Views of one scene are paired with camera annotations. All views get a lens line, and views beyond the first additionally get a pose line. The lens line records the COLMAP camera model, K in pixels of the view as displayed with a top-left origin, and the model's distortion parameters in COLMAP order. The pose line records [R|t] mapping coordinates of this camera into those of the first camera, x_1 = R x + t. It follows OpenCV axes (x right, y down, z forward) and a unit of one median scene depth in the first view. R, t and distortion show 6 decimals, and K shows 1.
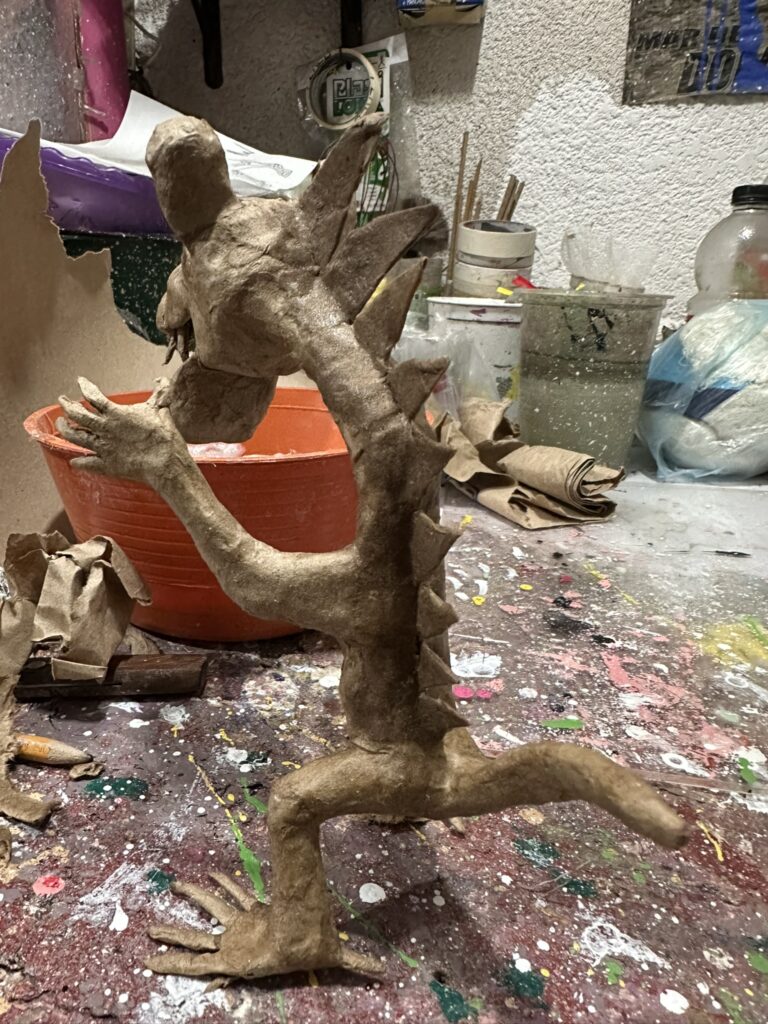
lens RADIAL K [[734.7, 0, 331.3], [0, 734.7, 474.1], [0, 0, 1]] dist [0.002040, 0.002153]
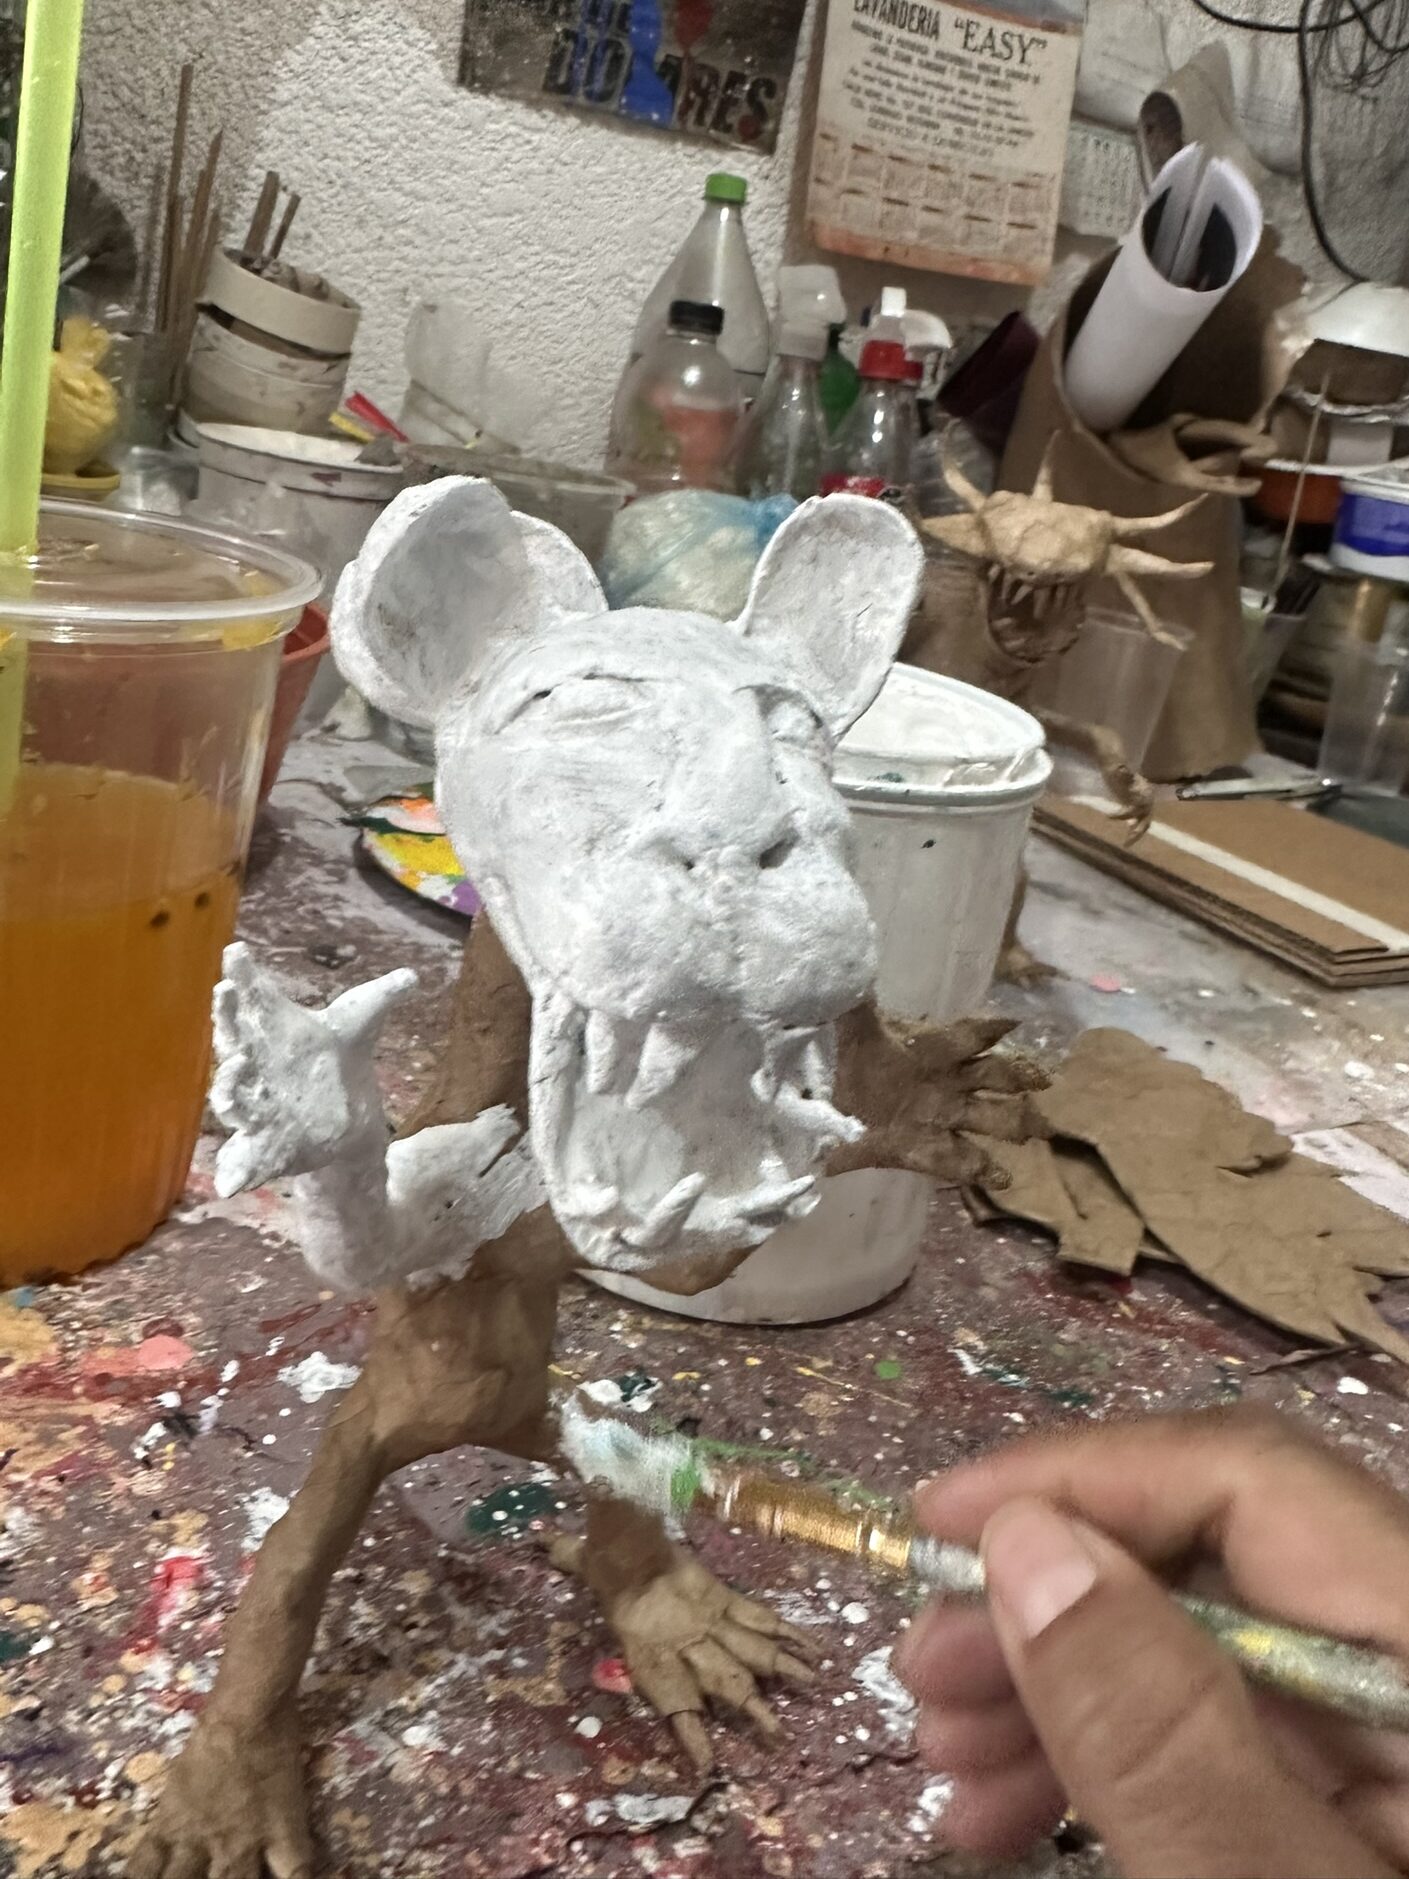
lens RADIAL K [[1462.5, 0, 692.4], [0, 1462.5, 789.1], [0, 0, 1]] dist [-0.004523, -0.000764]
pose [[0.759514, -0.068230, 0.646903, -0.225364], [0.014593, 0.996021, 0.087918, -0.063279], [-0.650328, -0.057335, 0.757487, 0.009751]]
